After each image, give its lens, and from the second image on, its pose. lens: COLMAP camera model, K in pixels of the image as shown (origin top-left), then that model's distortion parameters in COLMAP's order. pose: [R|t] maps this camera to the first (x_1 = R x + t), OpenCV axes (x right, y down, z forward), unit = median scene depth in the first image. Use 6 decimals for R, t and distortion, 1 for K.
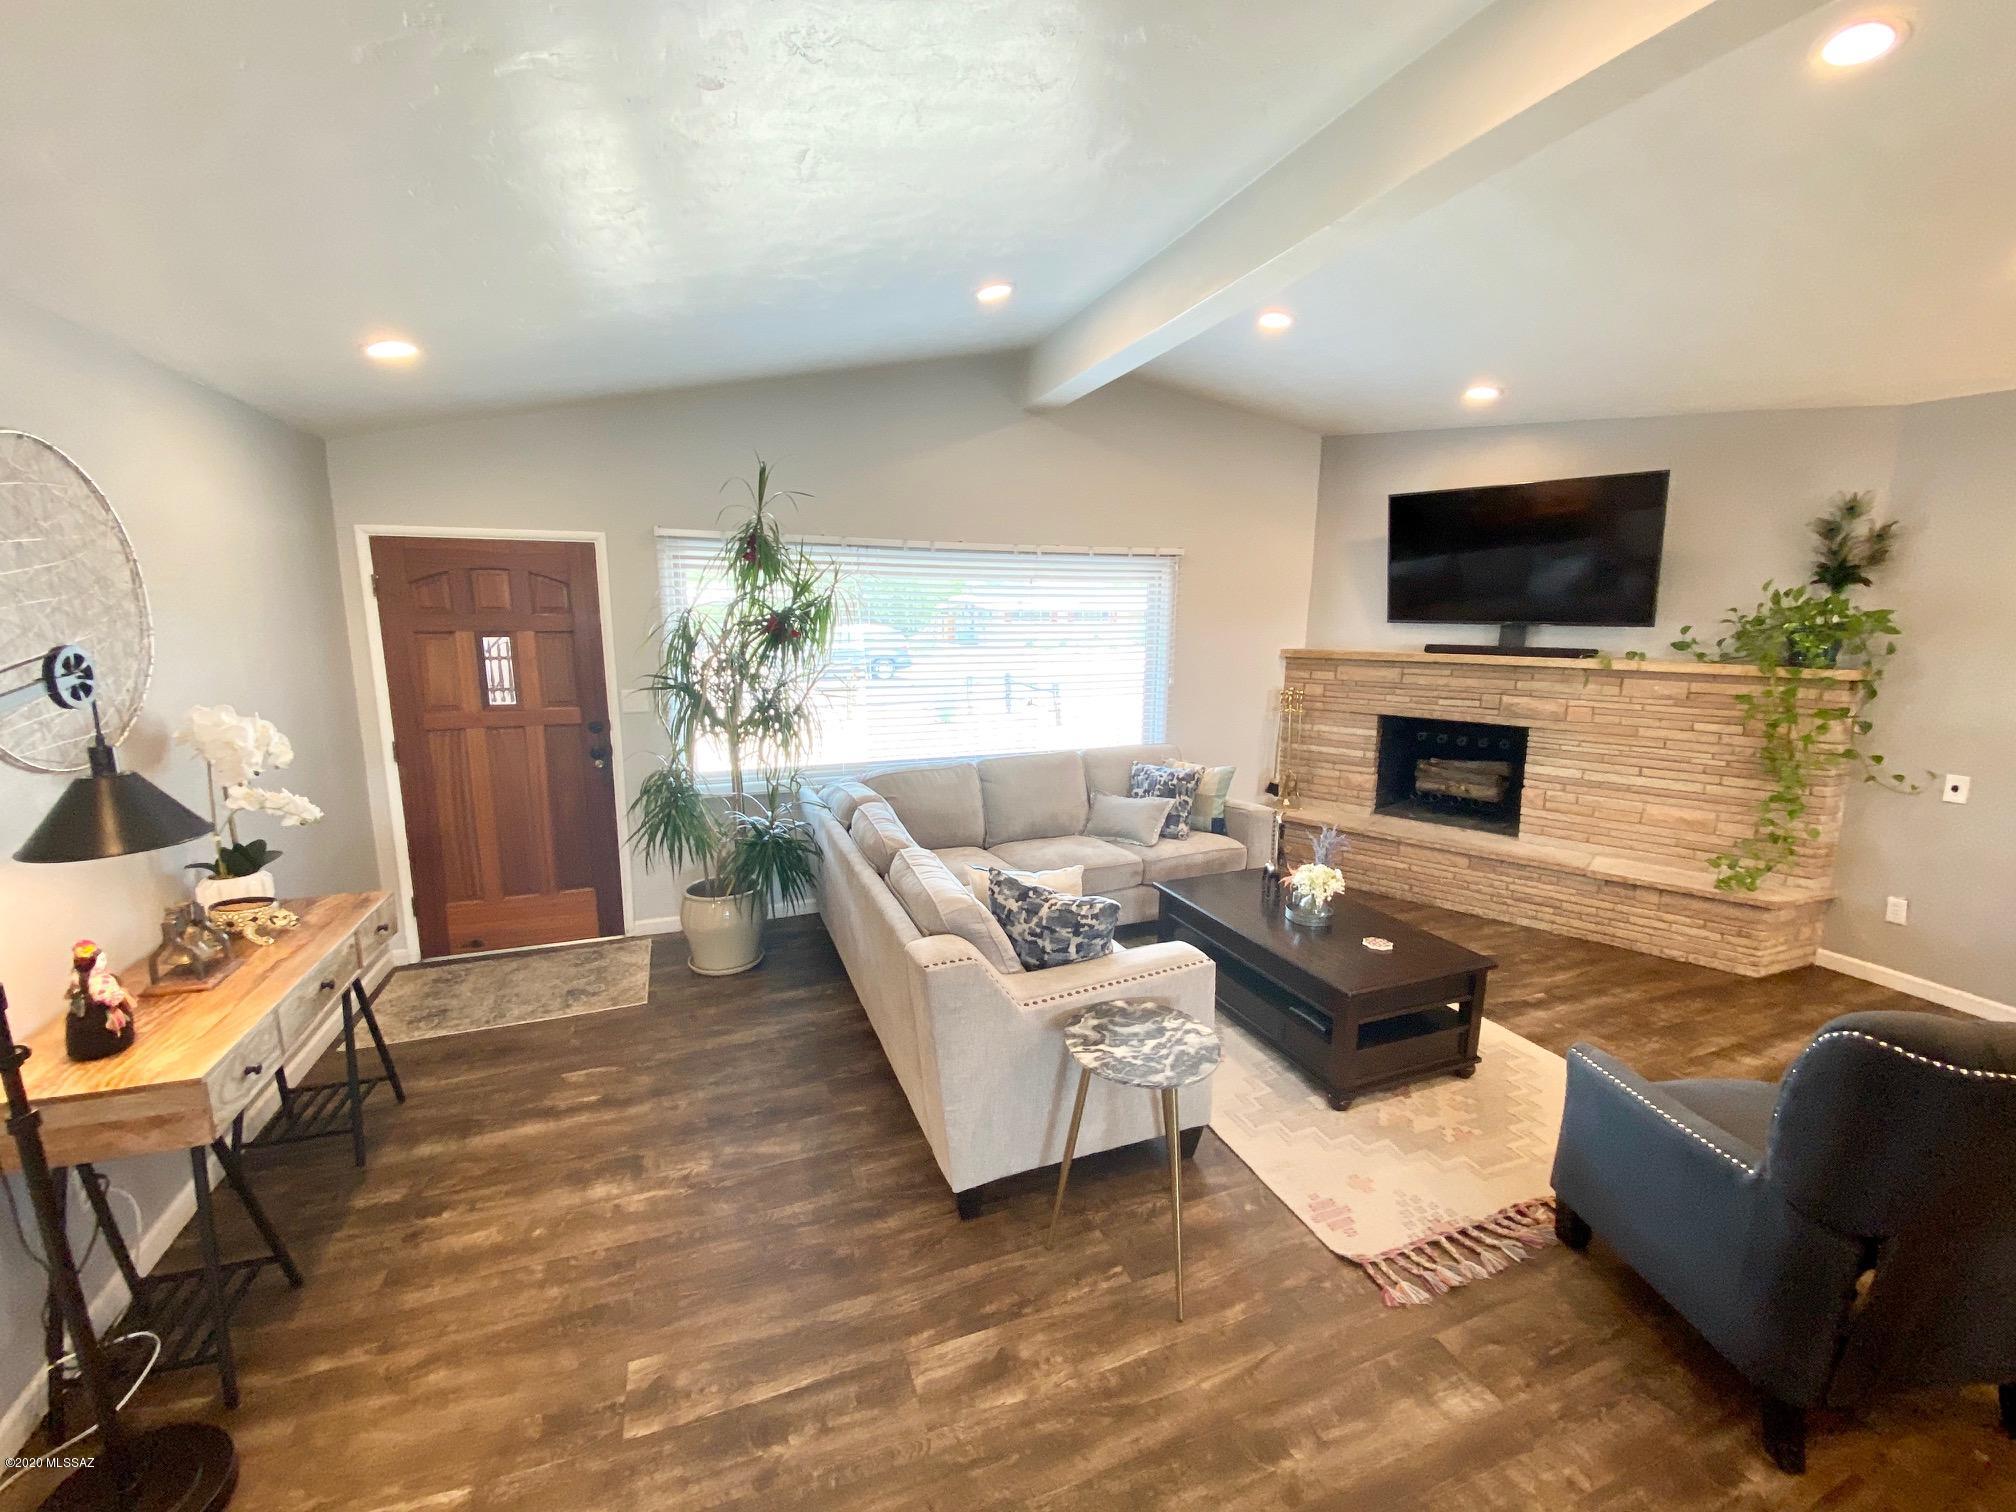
lens RADIAL K [[819.8, 0, 1002.4], [0, 819.8, 751.0], [0, 0, 1]] dist [0.013955, -0.017998]
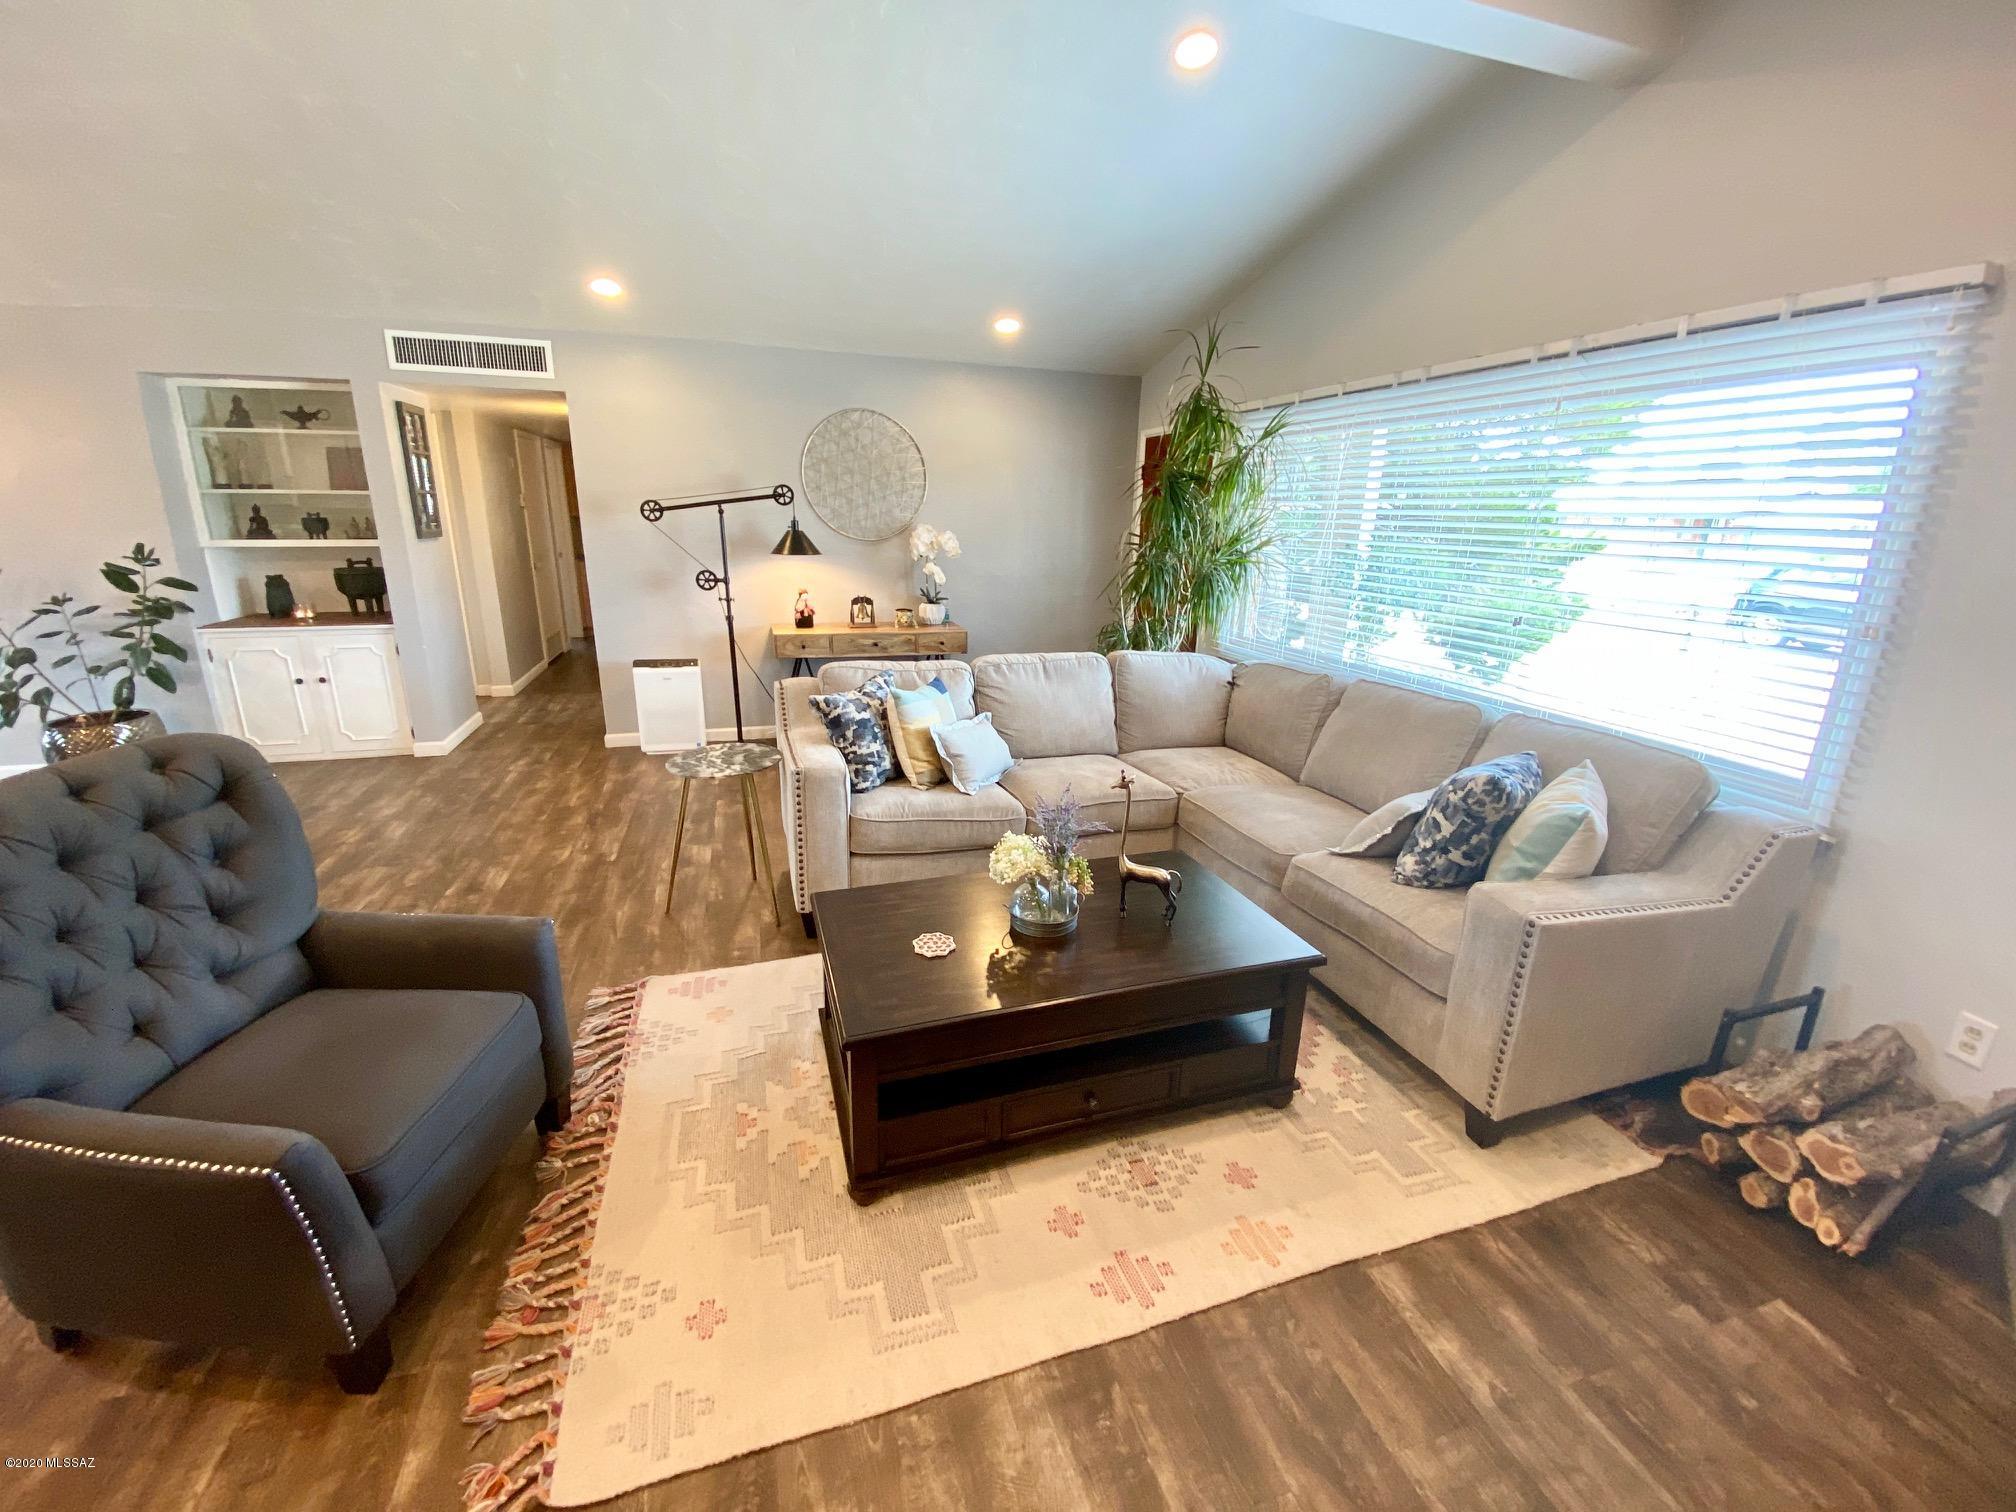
lens RADIAL K [[819.8, 0, 1016.3], [0, 819.8, 760.6], [0, 0, 1]] dist [0.013955, -0.017998]
pose [[-0.054453, 0.289042, -0.955767, 0.803208], [-0.191845, 0.936325, 0.294092, -0.085179], [0.979913, 0.199374, 0.004465, 0.798569]]
